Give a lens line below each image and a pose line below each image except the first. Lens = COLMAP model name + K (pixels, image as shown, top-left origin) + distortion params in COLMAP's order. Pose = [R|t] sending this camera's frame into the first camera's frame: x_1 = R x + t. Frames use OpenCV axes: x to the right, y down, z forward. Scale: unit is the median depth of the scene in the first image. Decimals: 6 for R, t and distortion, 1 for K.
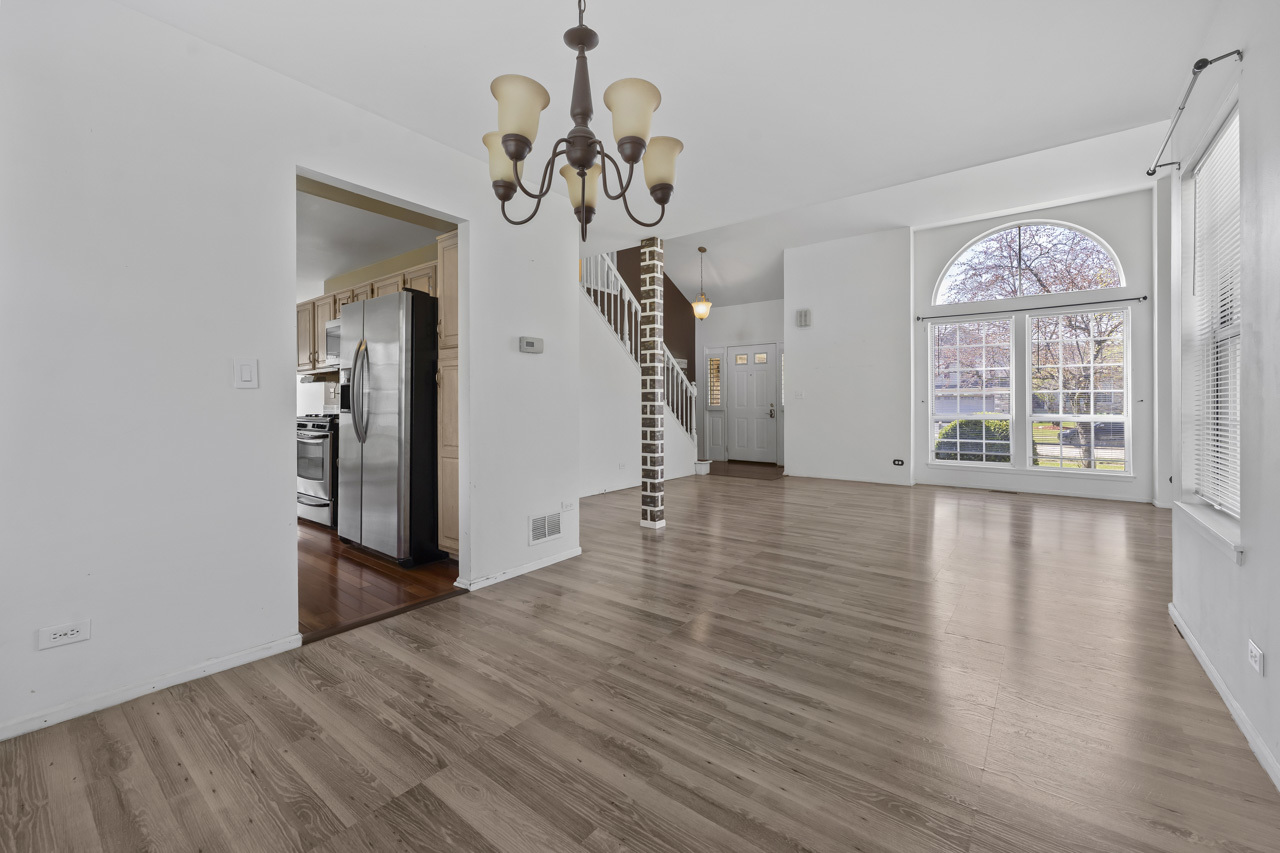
lens RADIAL K [[519.7, 0, 639.0], [0, 519.7, 414.4], [0, 0, 1]] dist [0.001606, -0.000376]
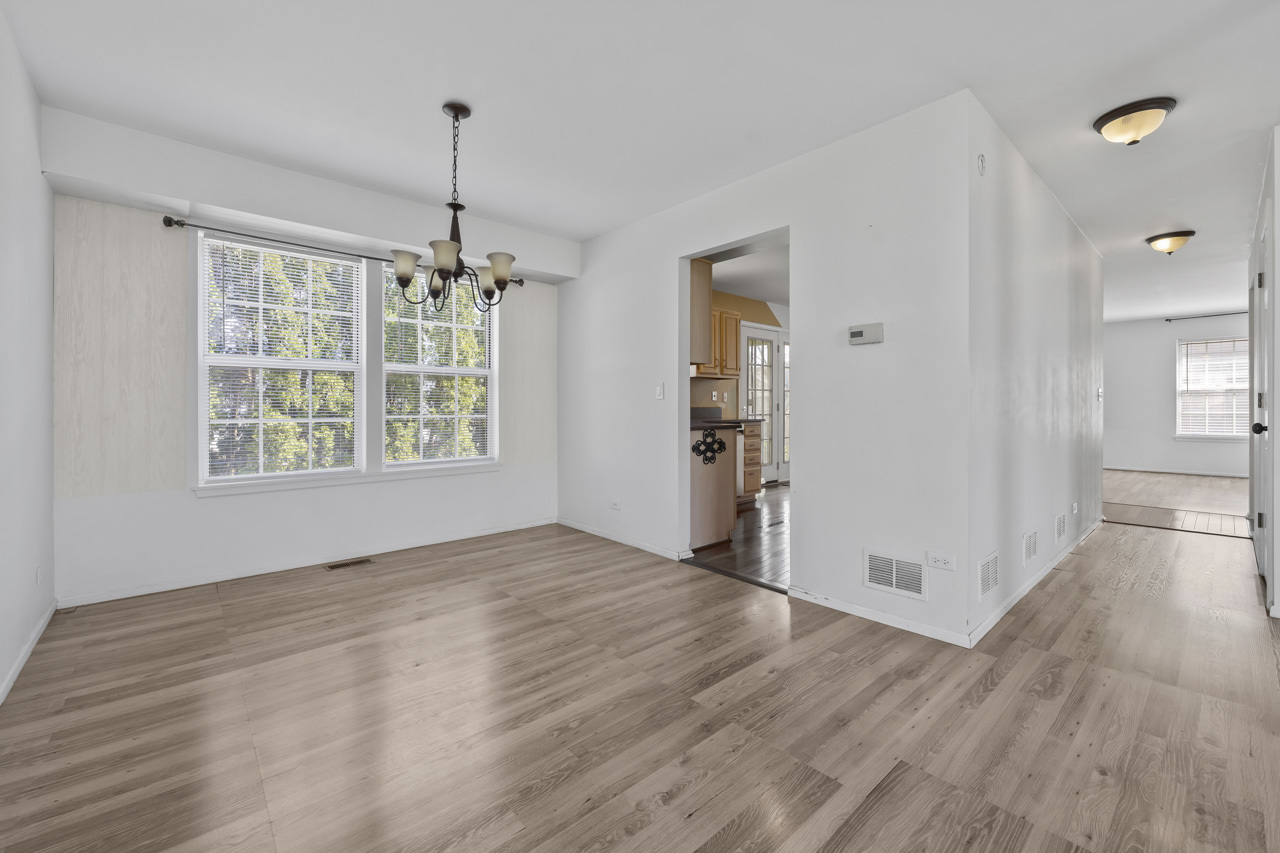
lens RADIAL K [[519.7, 0, 639.0], [0, 519.7, 414.4], [0, 0, 1]] dist [0.001606, -0.000376]
pose [[-0.180372, 0.015059, -0.983483, 0.929517], [-0.015817, 0.999709, 0.018208, -0.029566], [0.983471, 0.018840, -0.180081, 1.158392]]
